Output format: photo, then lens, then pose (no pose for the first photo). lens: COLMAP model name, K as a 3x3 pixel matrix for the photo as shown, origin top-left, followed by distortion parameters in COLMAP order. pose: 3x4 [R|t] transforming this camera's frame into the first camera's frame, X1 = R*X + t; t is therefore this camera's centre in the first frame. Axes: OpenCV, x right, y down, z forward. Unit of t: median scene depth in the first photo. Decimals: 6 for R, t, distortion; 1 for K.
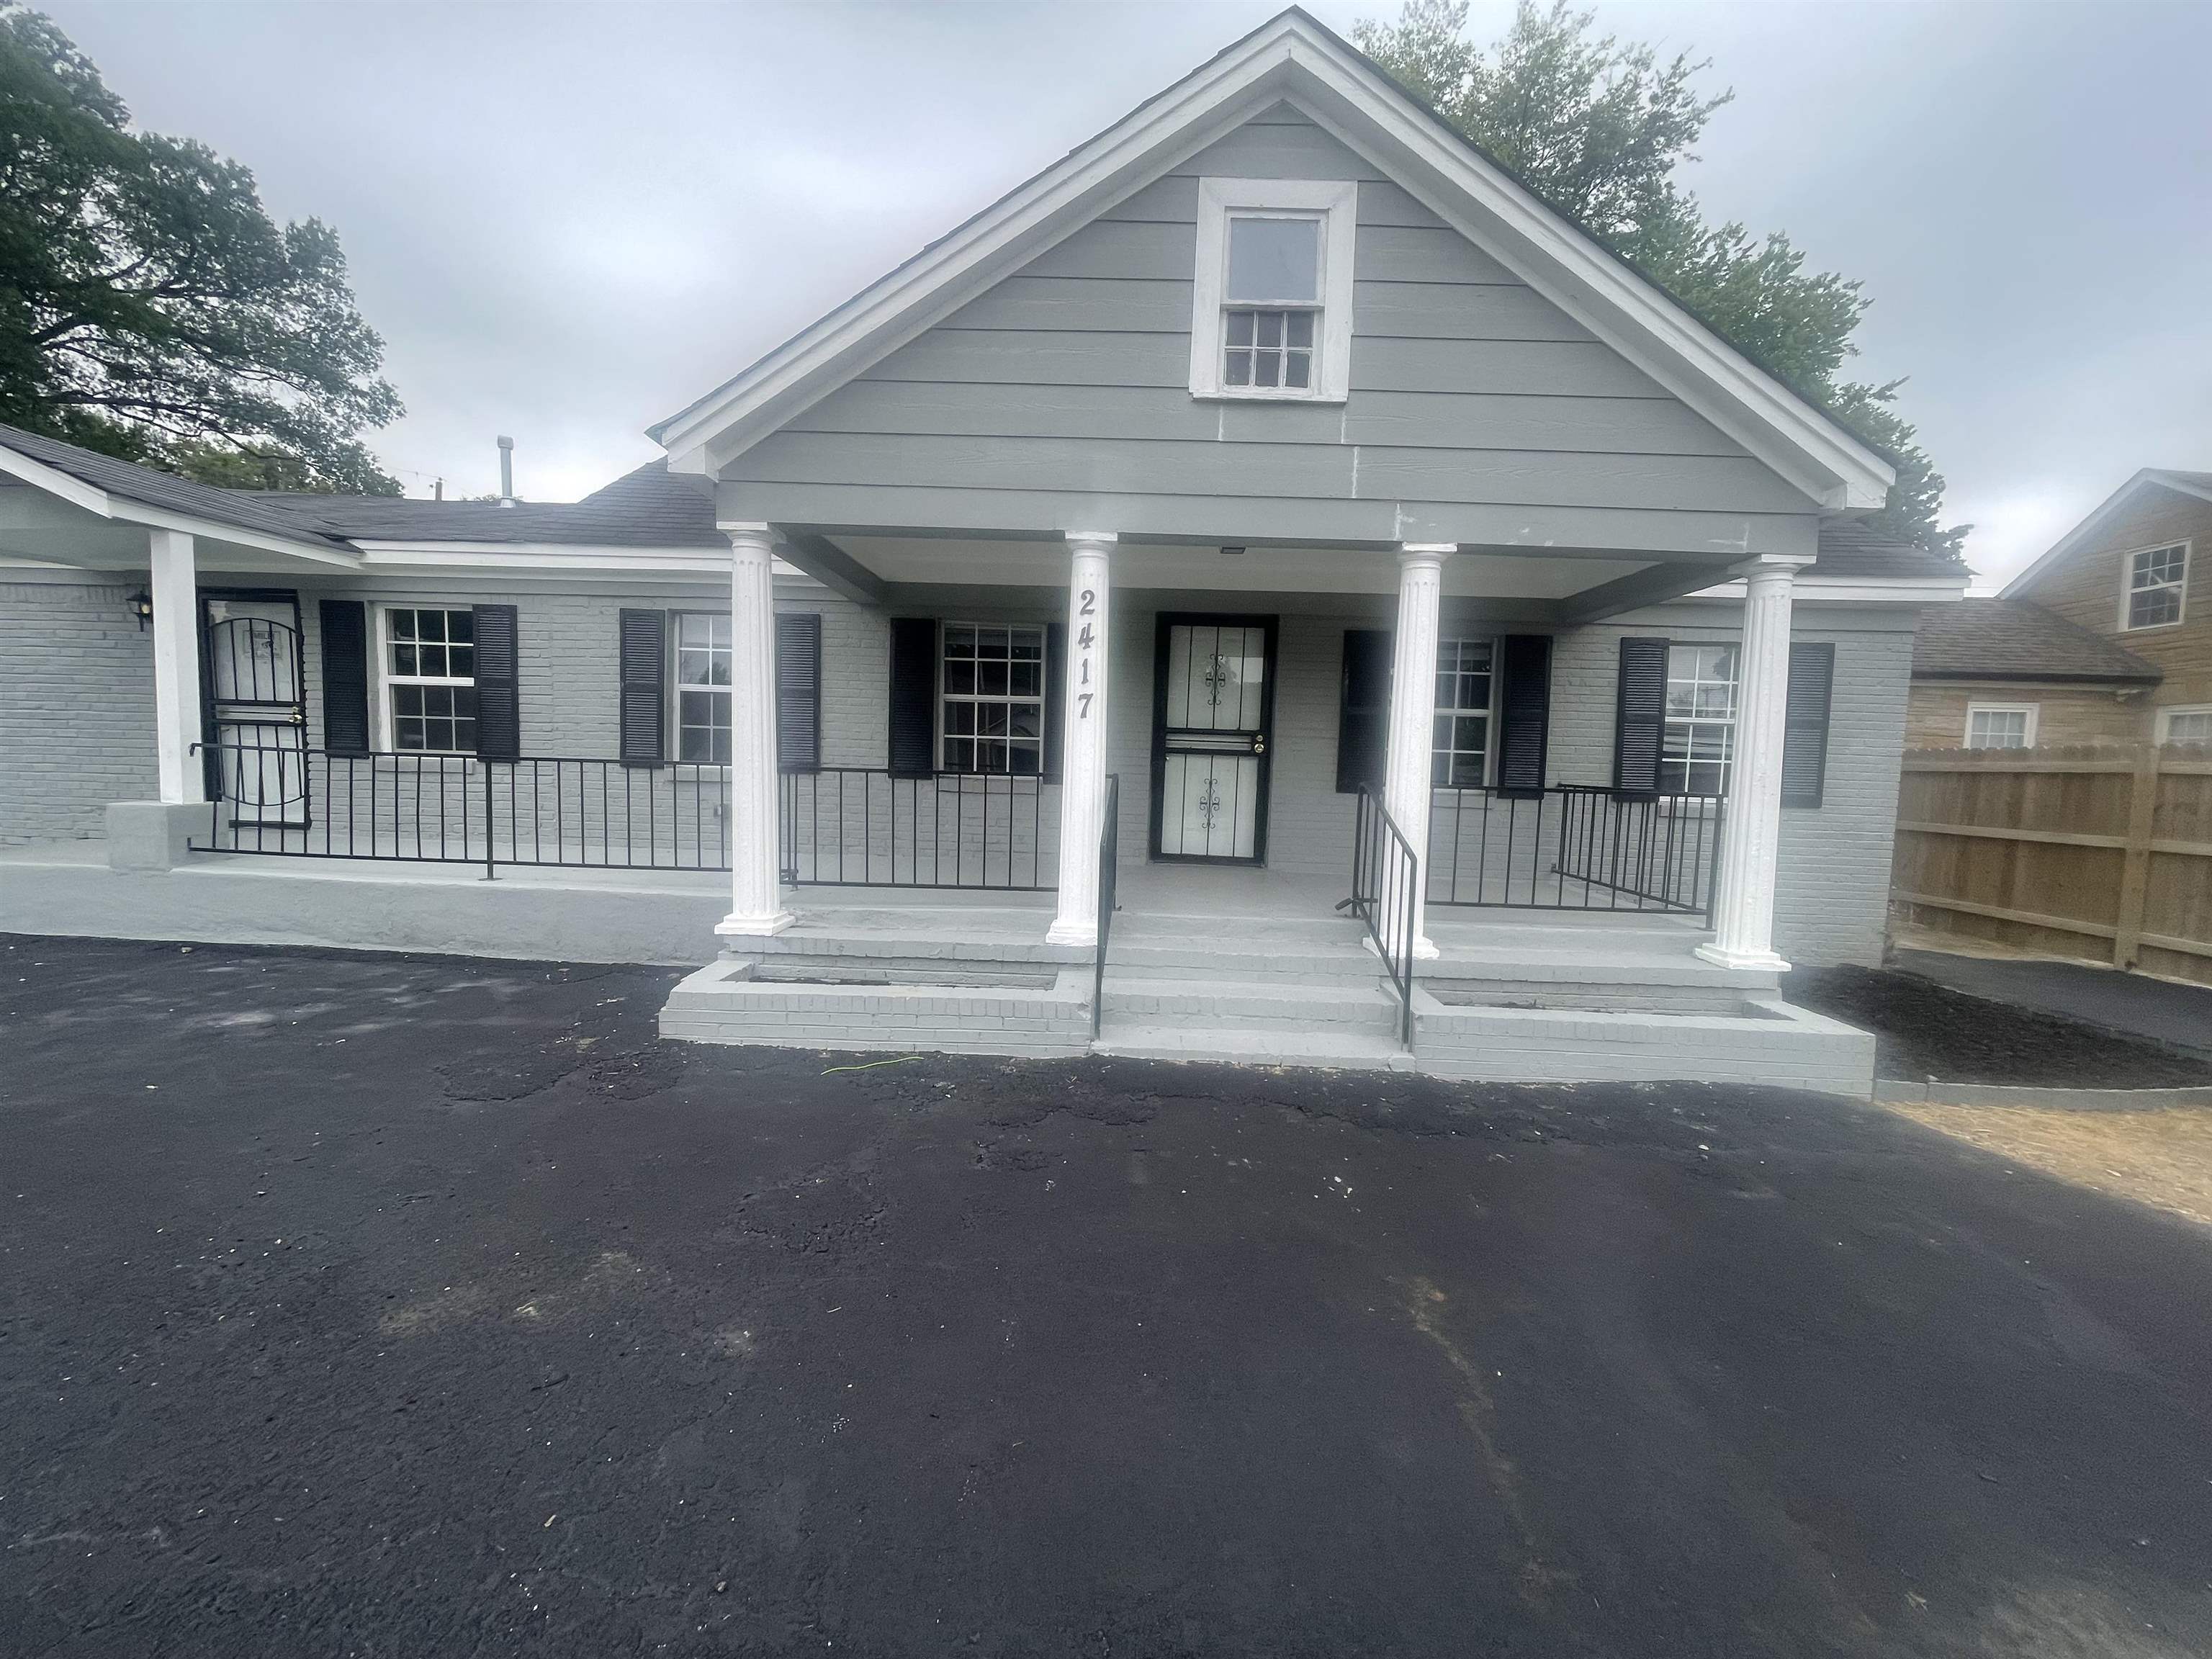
lens RADIAL K [[903.5, 0, 1105.8], [0, 903.5, 828.7], [0, 0, 1]] dist [0.001465, -0.001206]
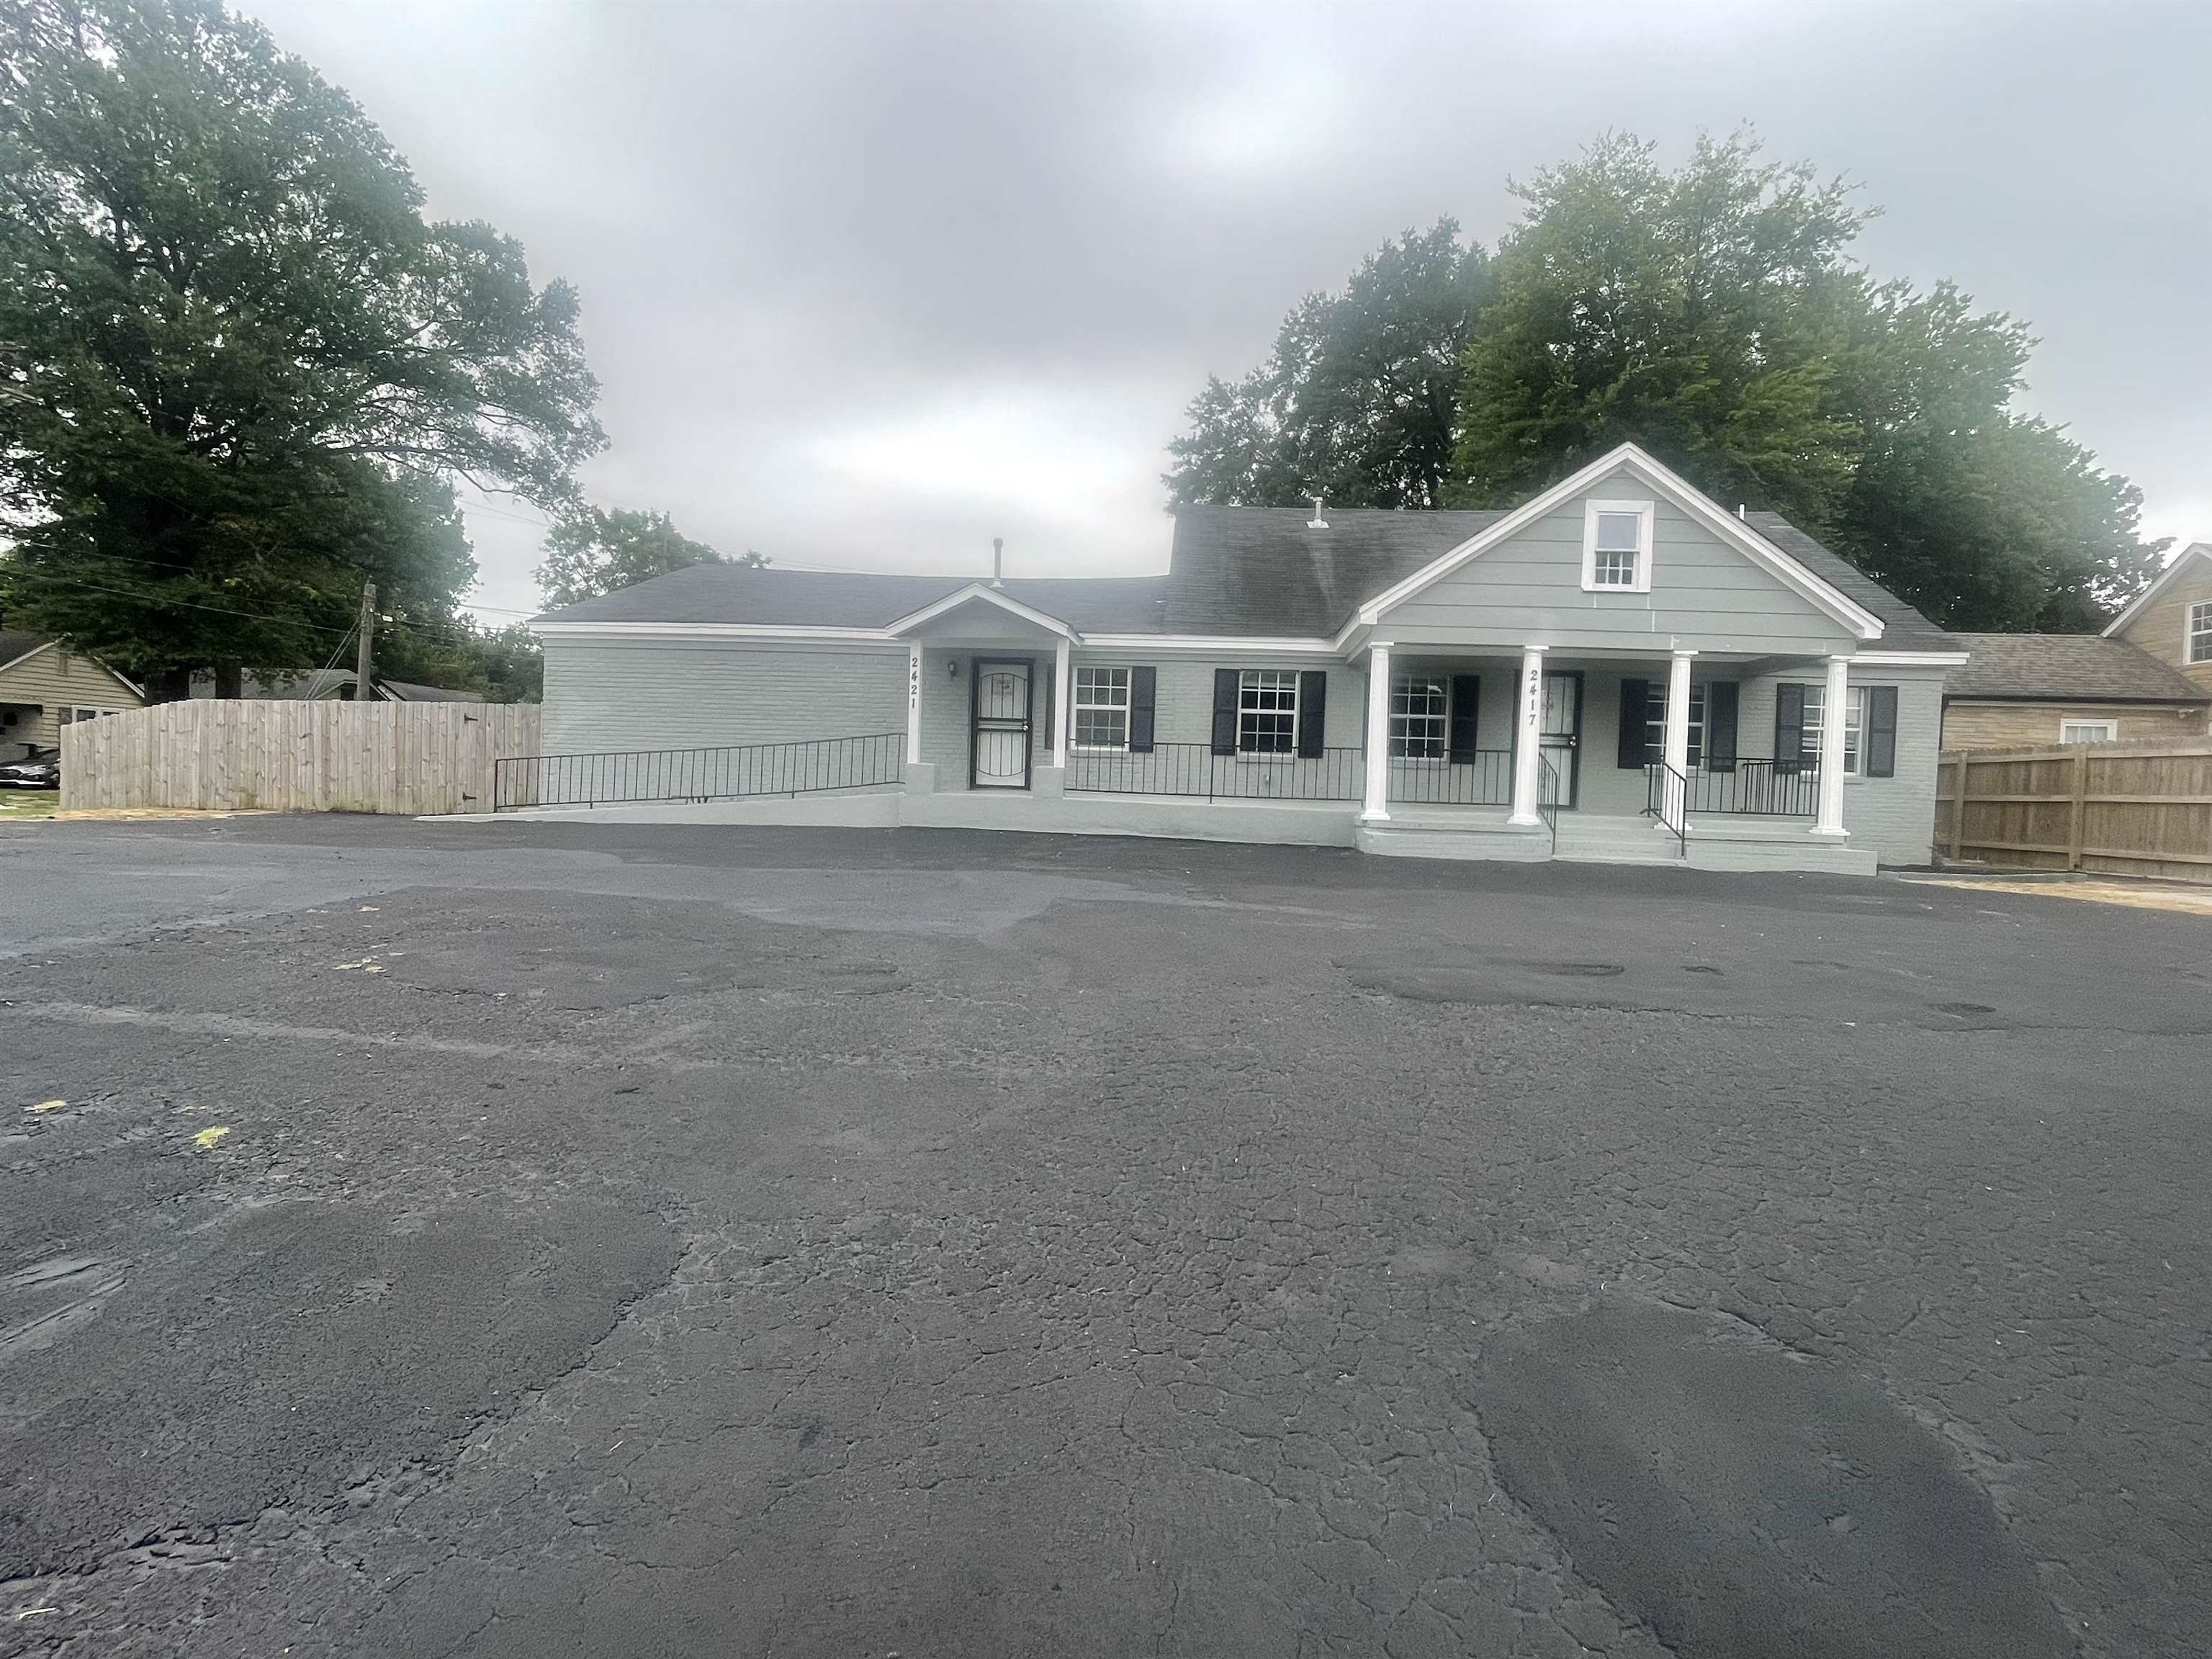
lens RADIAL K [[1121.2, 0, 1103.1], [0, 1121.2, 829.2], [0, 0, 1]] dist [-0.001932, -0.000992]
pose [[0.998568, 0.005011, -0.053266, -0.348279], [-0.007214, 0.999123, -0.041251, 0.096752], [0.053013, 0.041576, 0.997728, -0.686231]]
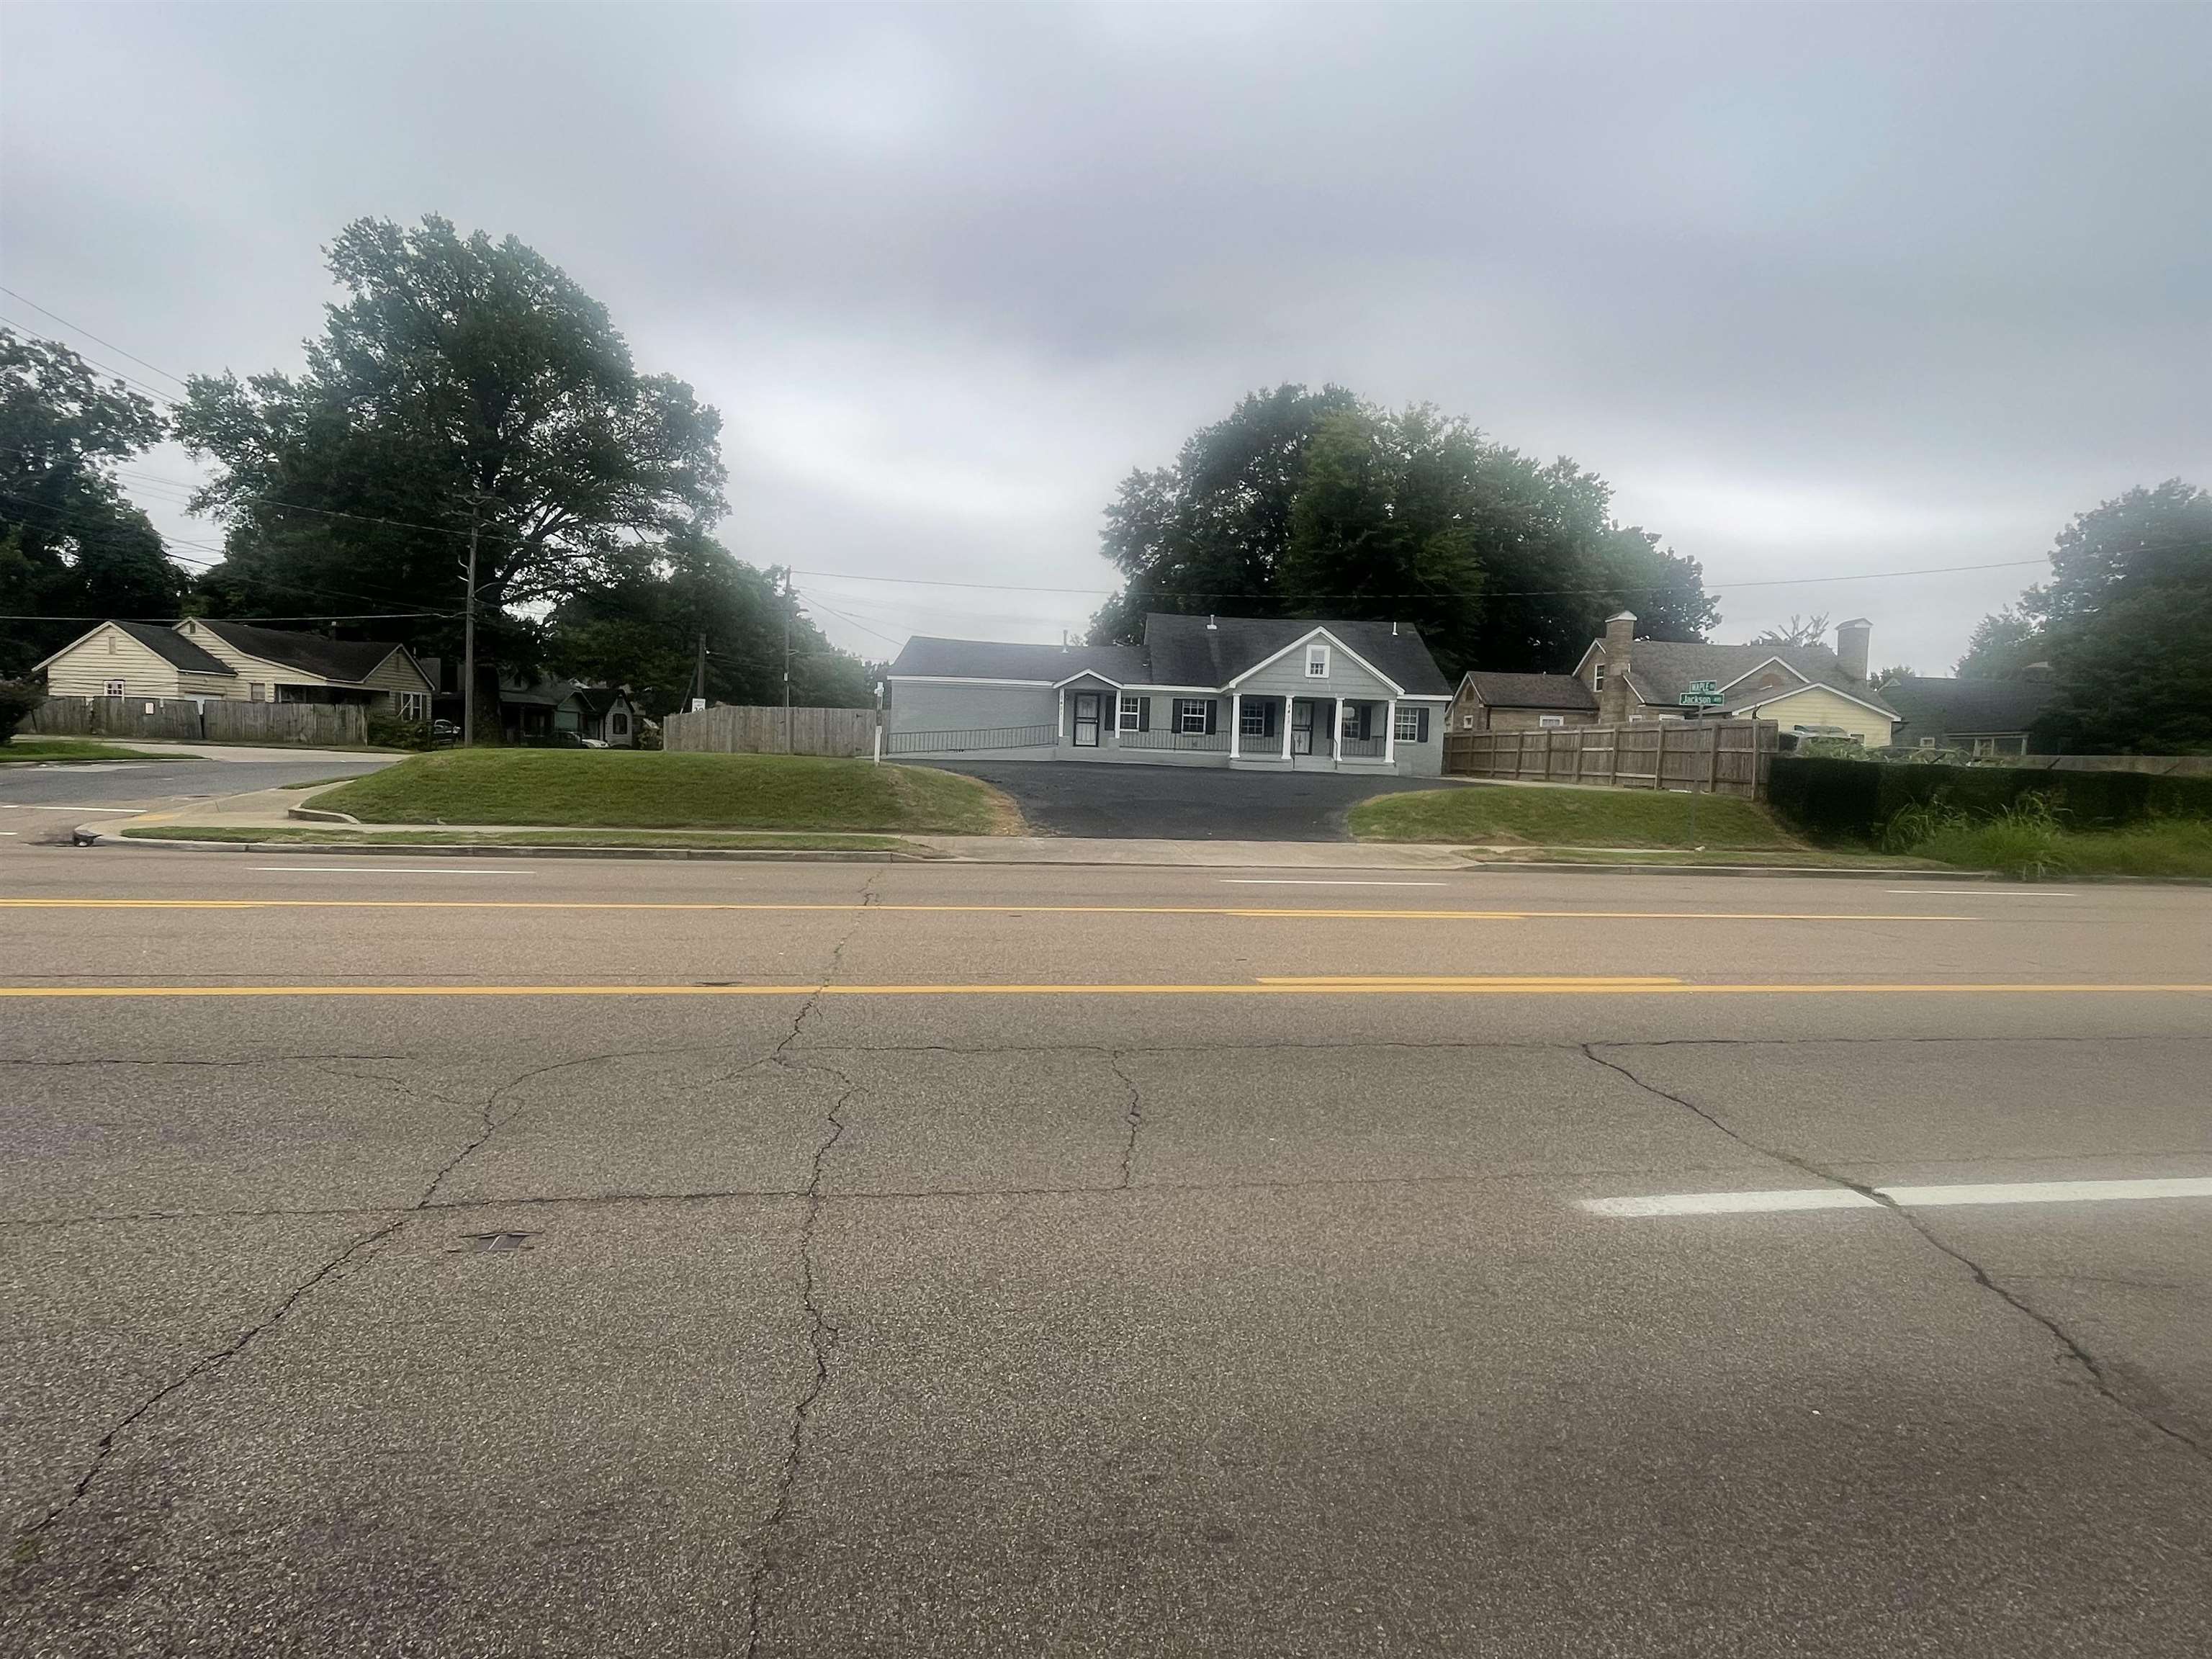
lens RADIAL K [[1121.2, 0, 1089.6], [0, 1121.2, 851.6], [0, 0, 1]] dist [-0.001932, -0.000992]
pose [[0.999058, 0.000902, 0.043376, -0.659258], [-0.001479, 0.999911, 0.013290, 0.253154], [-0.043360, -0.013342, 0.998970, -2.565640]]
